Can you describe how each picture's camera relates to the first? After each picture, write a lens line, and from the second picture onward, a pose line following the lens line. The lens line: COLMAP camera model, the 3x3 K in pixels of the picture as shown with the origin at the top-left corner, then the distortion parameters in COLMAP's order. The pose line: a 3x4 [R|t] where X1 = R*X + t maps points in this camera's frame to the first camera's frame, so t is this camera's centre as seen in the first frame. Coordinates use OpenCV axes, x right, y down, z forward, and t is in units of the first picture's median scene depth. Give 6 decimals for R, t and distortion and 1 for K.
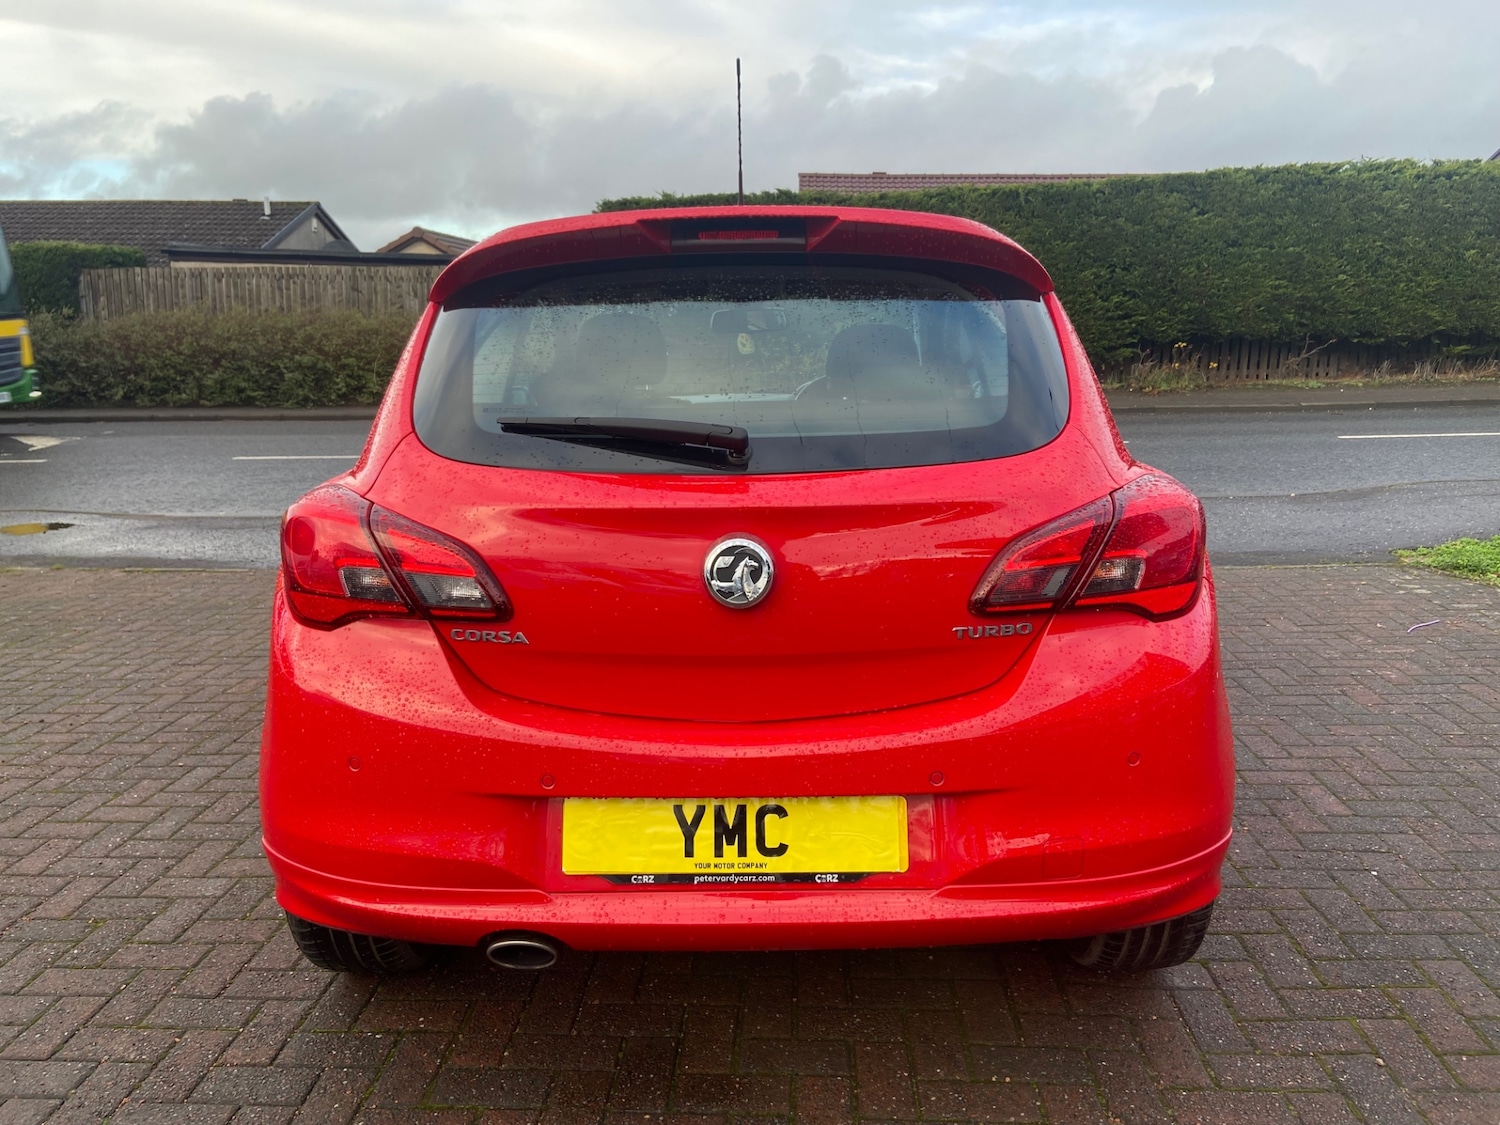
lens RADIAL K [[1125.2, 0, 741.9], [0, 1125.2, 558.6], [0, 0, 1]] dist [0.115763, -0.145030]
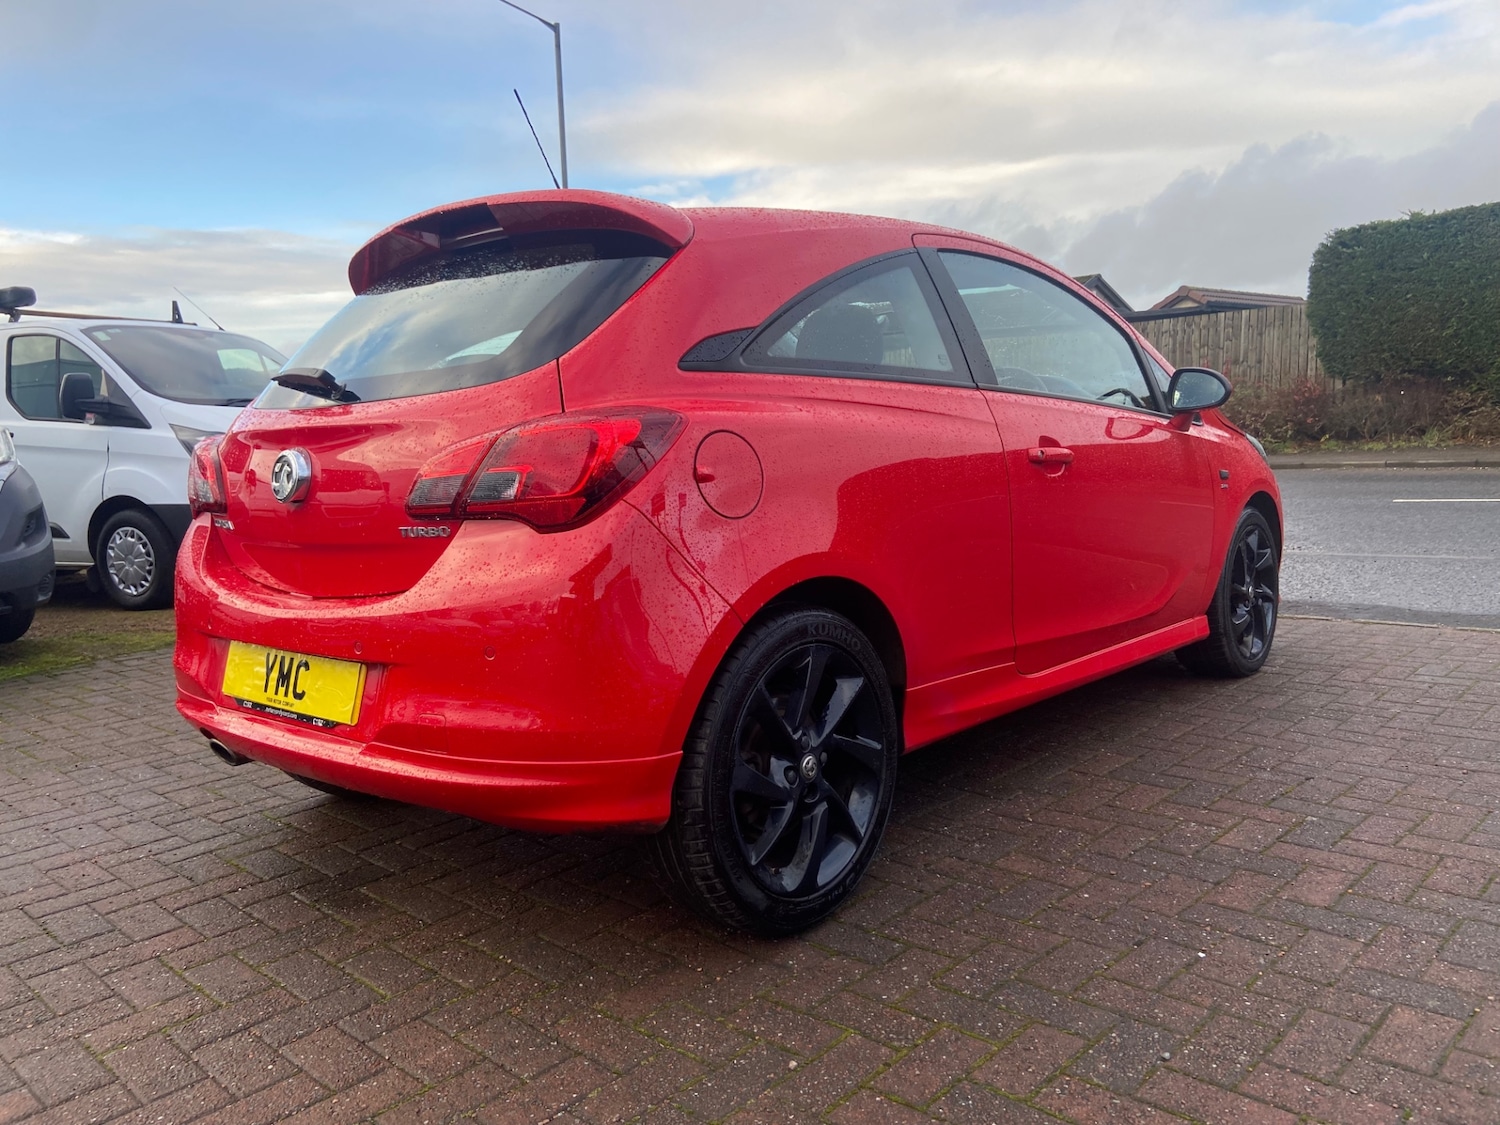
lens RADIAL K [[1129.1, 0, 752.1], [0, 1129.1, 551.2], [0, 0, 1]] dist [0.091618, -0.114785]
pose [[0.763823, 0.045575, -0.643814, 1.007781], [-0.088330, 0.995500, -0.034325, 0.077088], [0.639352, 0.083087, 0.764412, 0.265202]]
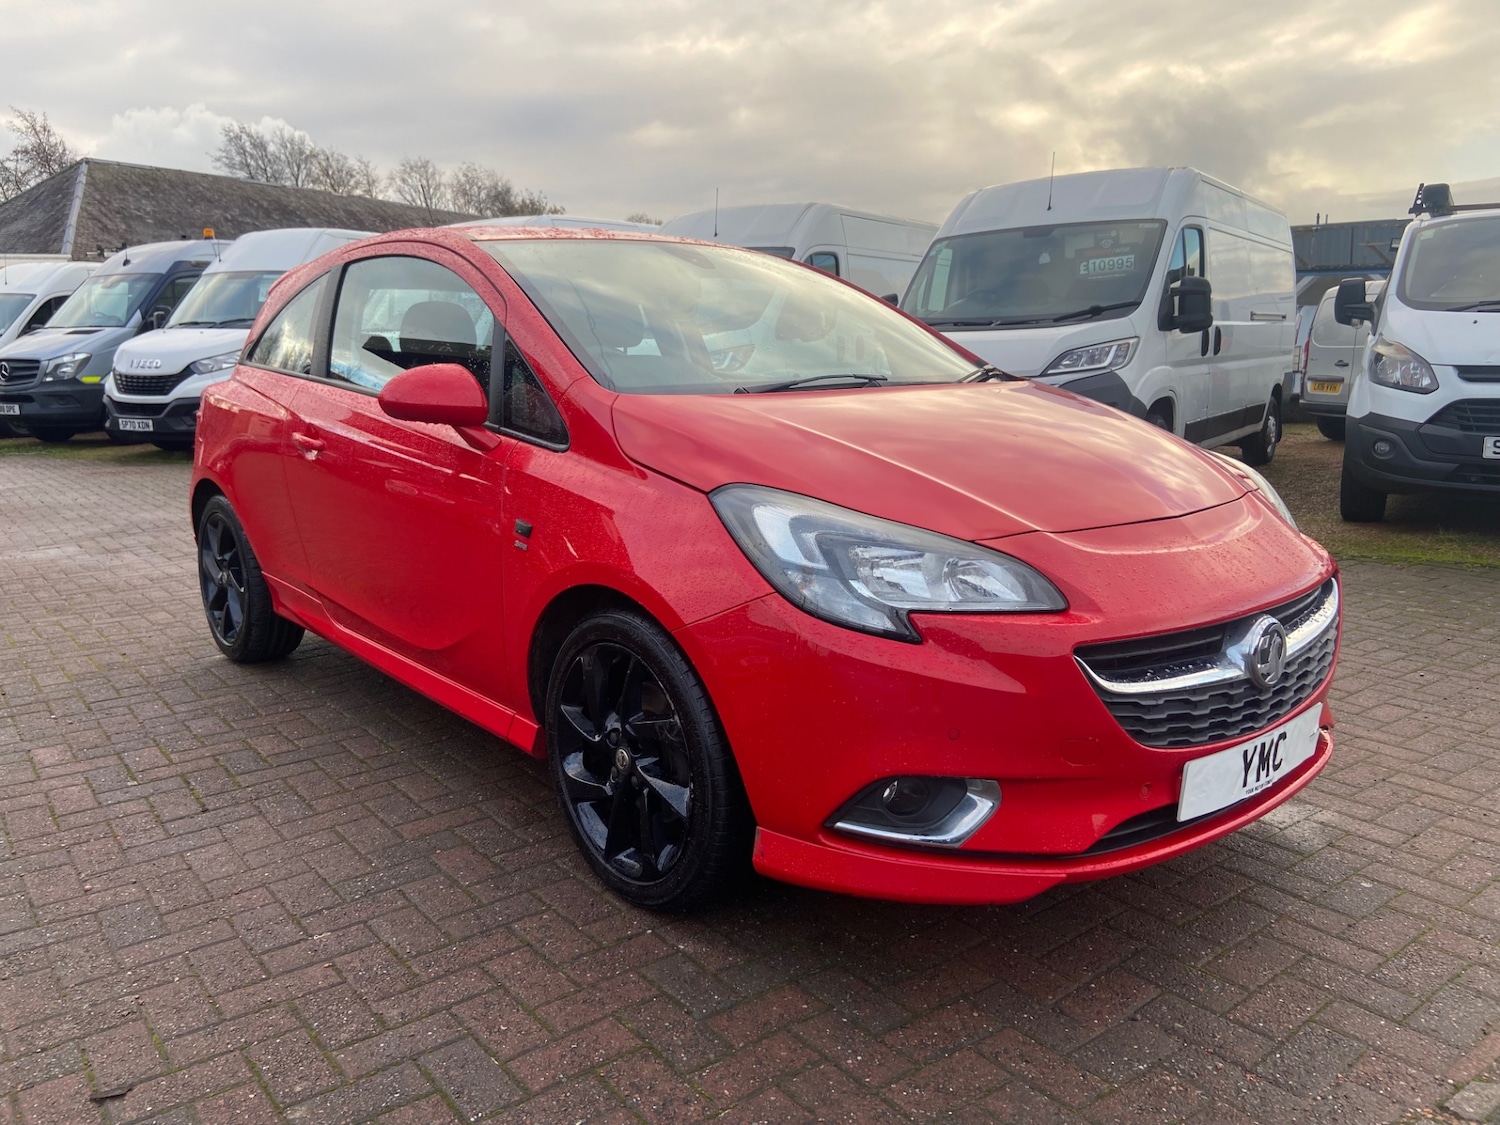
lens RADIAL K [[1125.2, 0, 744.8], [0, 1125.2, 547.1], [0, 0, 1]] dist [0.115763, -0.145030]
pose [[-0.751087, 0.133708, -0.646522, 0.993255], [-0.104464, 0.942871, 0.316356, -0.536274], [0.651887, 0.305149, -0.694210, 3.036055]]
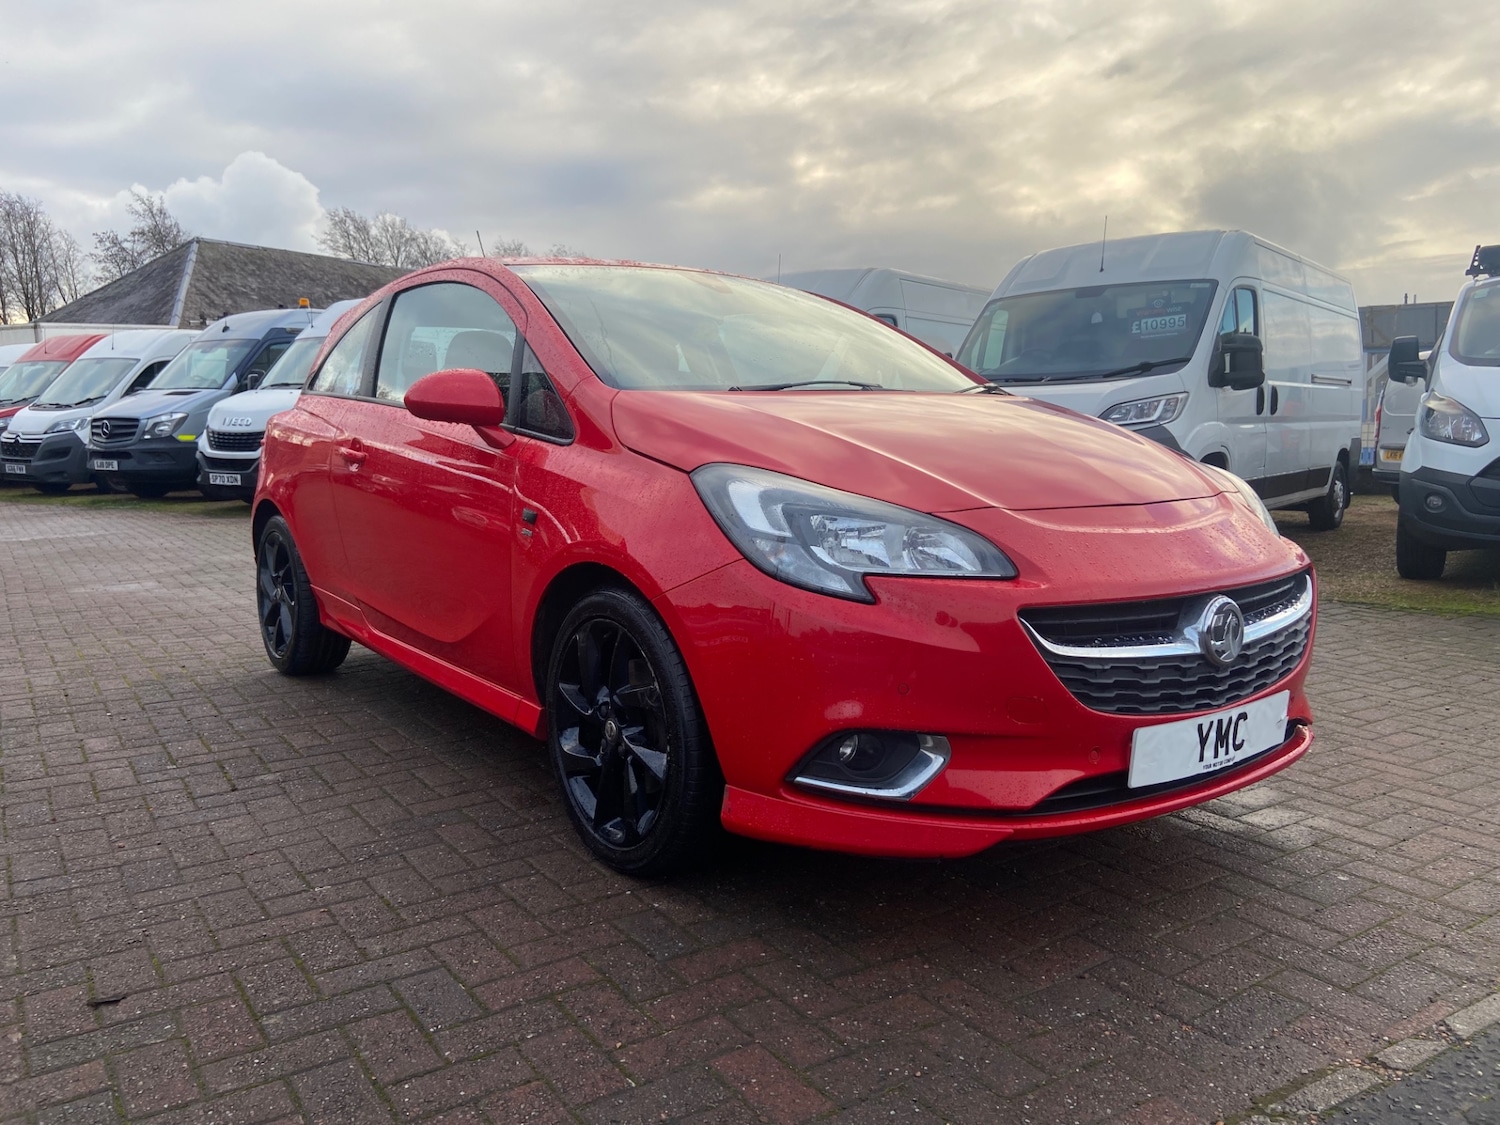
lens RADIAL K [[1125.2, 0, 761.3], [0, 1125.2, 551.5], [0, 0, 1]] dist [0.115763, -0.145030]
pose [[-0.787268, 0.081717, -0.611172, 0.971072], [-0.103942, 0.959408, 0.262169, -0.478309], [0.607787, 0.269923, -0.746817, 3.164341]]
